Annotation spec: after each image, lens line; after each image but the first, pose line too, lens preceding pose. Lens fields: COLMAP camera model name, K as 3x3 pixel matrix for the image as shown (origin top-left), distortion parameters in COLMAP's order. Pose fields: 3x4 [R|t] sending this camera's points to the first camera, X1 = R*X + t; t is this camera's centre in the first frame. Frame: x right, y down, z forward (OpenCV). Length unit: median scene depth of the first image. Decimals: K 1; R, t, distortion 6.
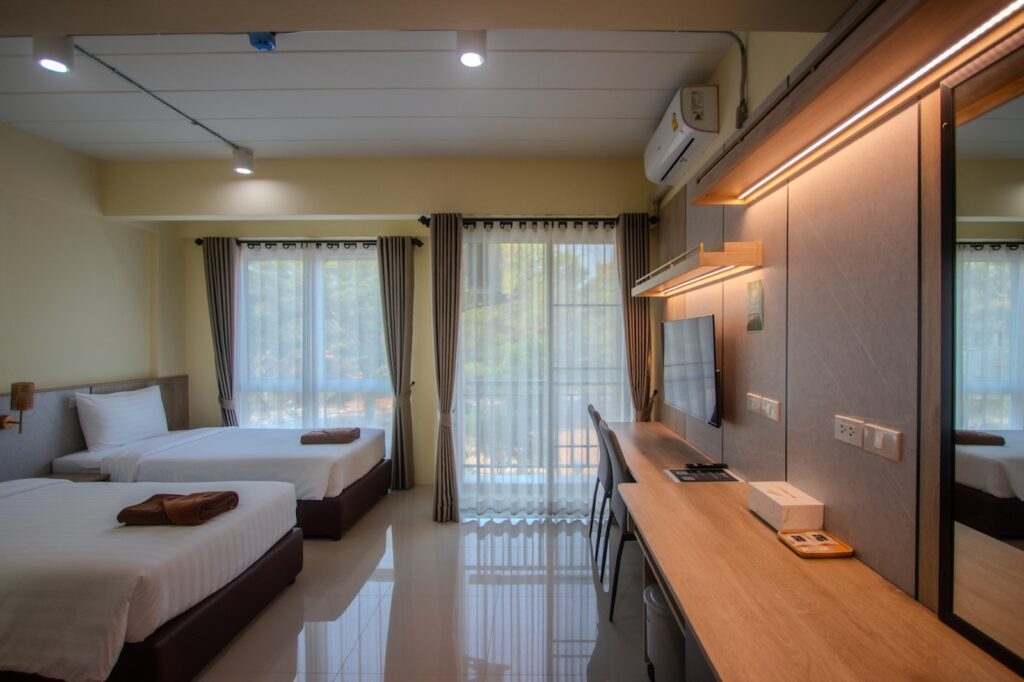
lens RADIAL K [[463.7, 0, 517.1], [0, 463.7, 346.9], [0, 0, 1]] dist [-0.013875, -0.000106]
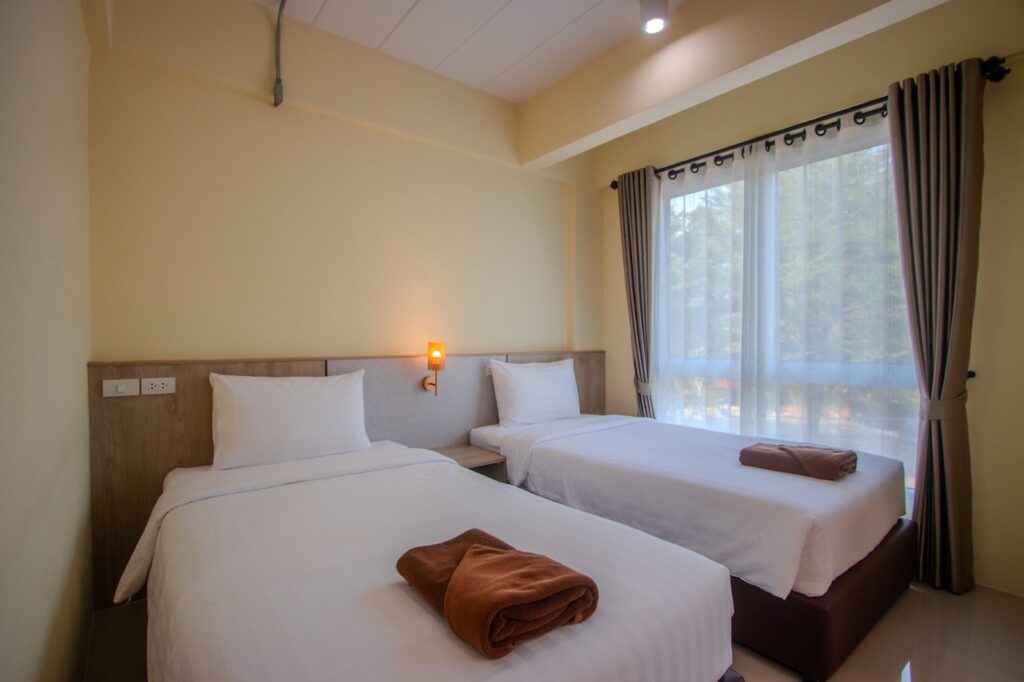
lens RADIAL K [[463.7, 0, 517.1], [0, 463.7, 346.9], [0, 0, 1]] dist [-0.013875, -0.000106]
pose [[0.640004, 0.011044, -0.768292, -0.173274], [-0.009227, 0.999935, 0.006687, 0.053251], [0.768316, 0.002809, 0.640064, 0.351736]]
